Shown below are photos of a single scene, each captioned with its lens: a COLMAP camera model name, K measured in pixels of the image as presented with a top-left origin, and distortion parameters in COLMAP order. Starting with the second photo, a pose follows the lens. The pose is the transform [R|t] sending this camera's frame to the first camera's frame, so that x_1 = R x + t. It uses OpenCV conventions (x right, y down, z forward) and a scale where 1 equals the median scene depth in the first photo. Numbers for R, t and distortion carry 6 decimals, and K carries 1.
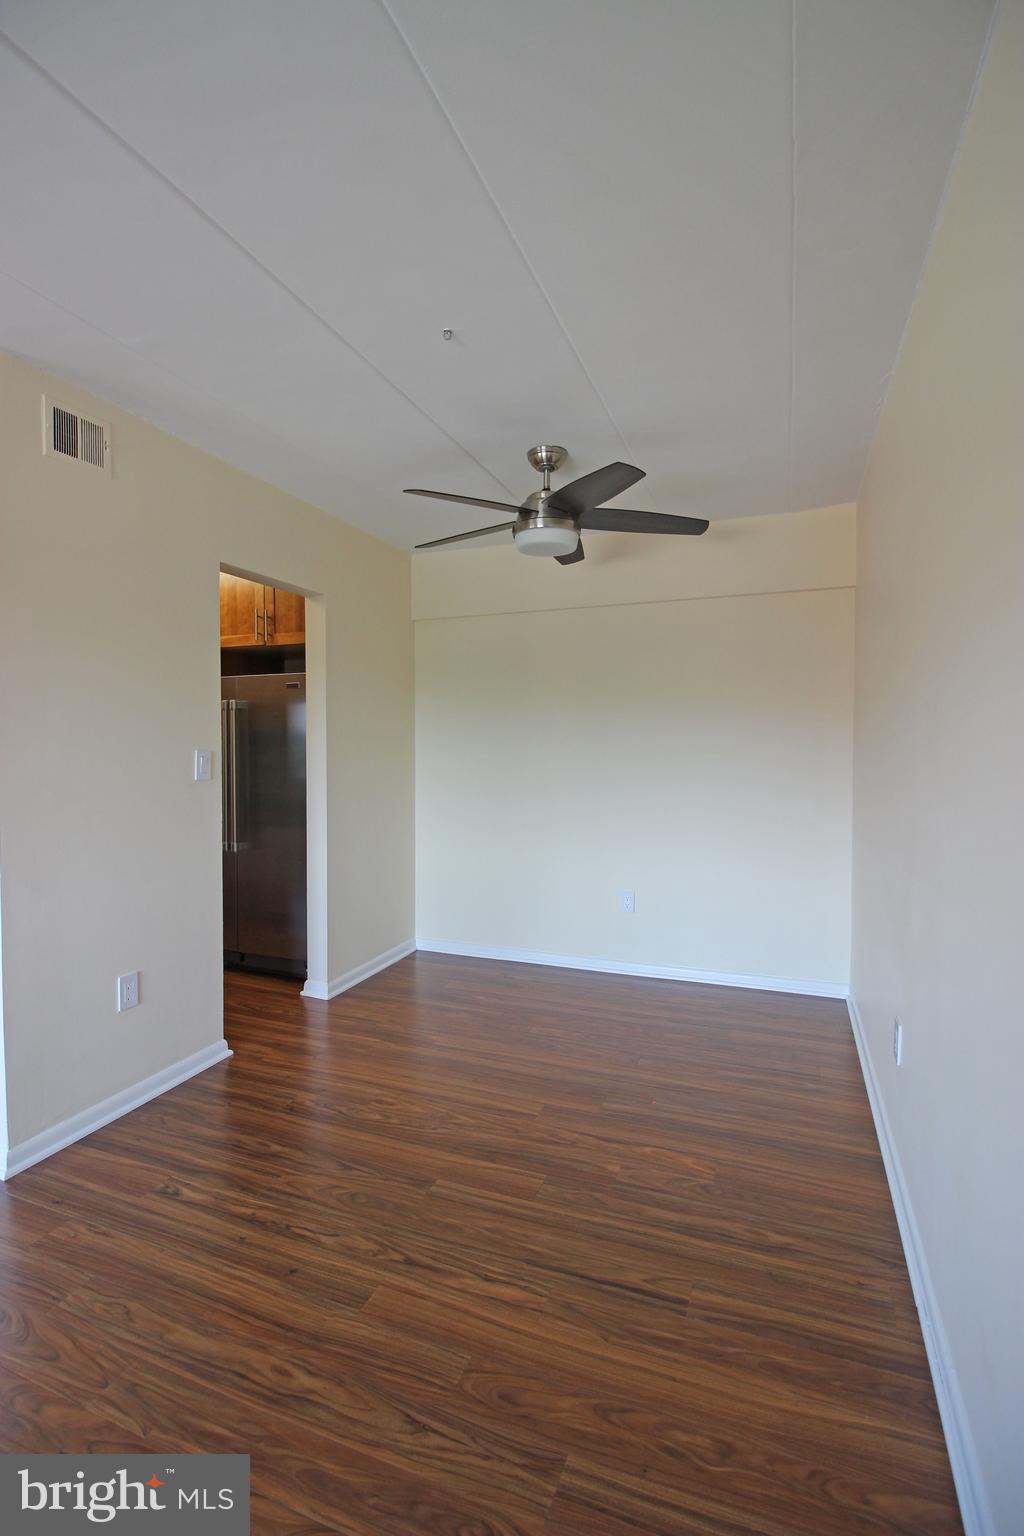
lens RADIAL K [[714.7, 0, 511.9], [0, 714.7, 757.2], [0, 0, 1]] dist [-0.004551, -0.010334]
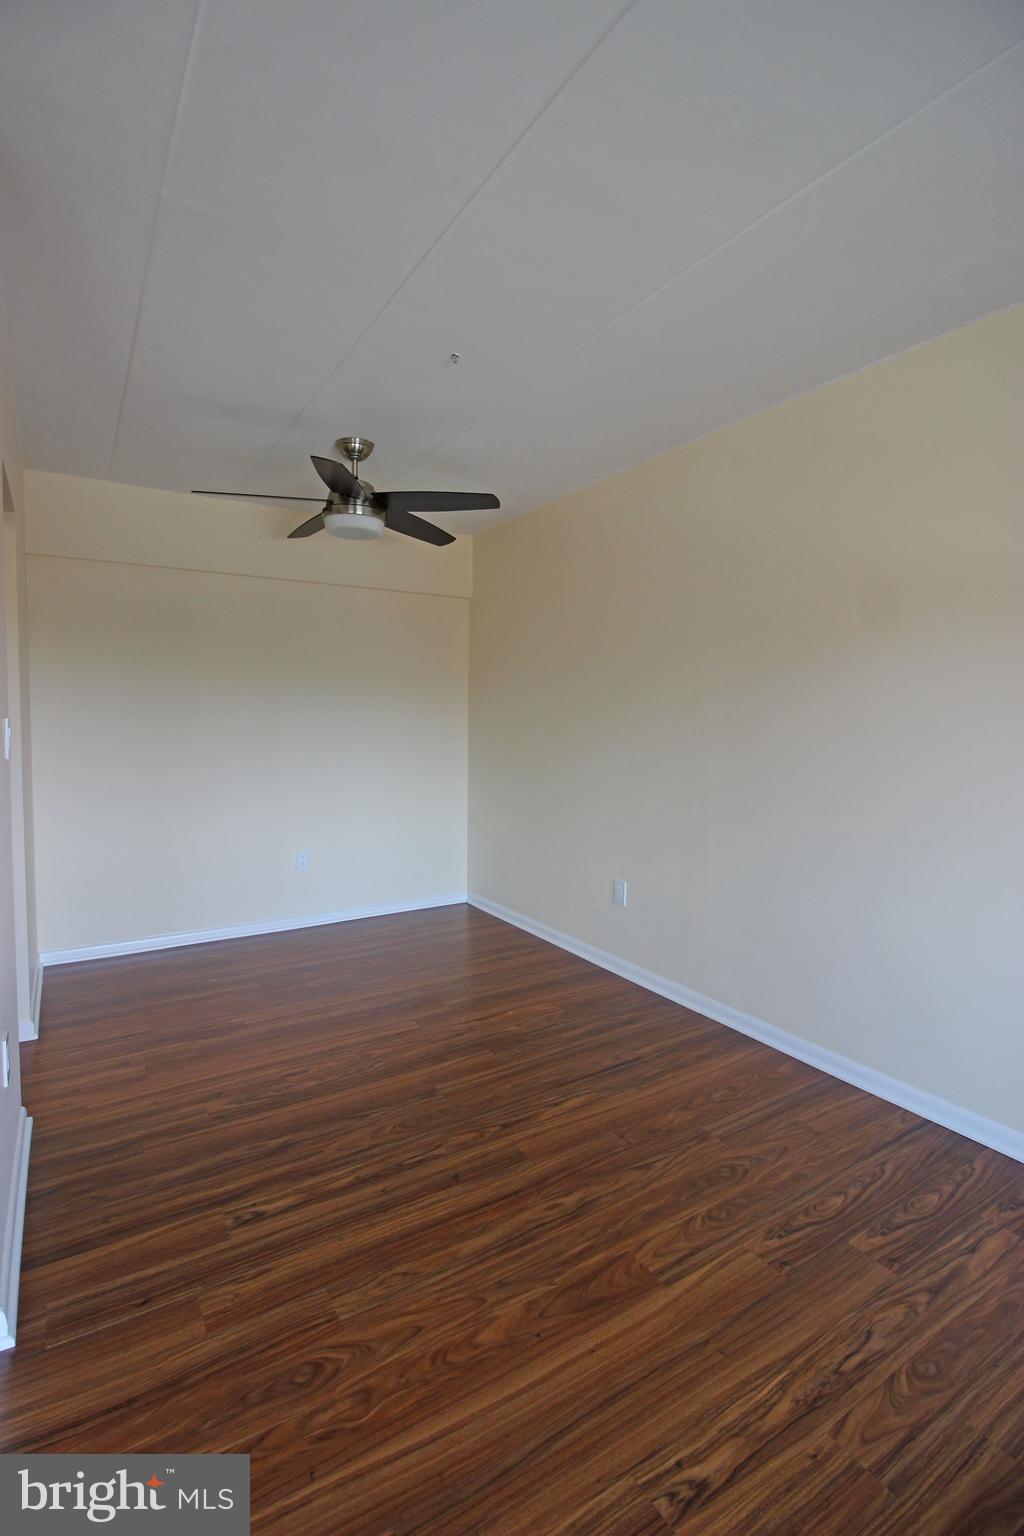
lens RADIAL K [[701.7, 0, 504.1], [0, 701.7, 766.4], [0, 0, 1]] dist [-0.004272, -0.010573]
pose [[0.605177, -0.054220, 0.794243, -0.971001], [0.011948, 0.998184, 0.059038, 0.000405], [-0.796001, -0.026238, 0.604726, 0.237776]]
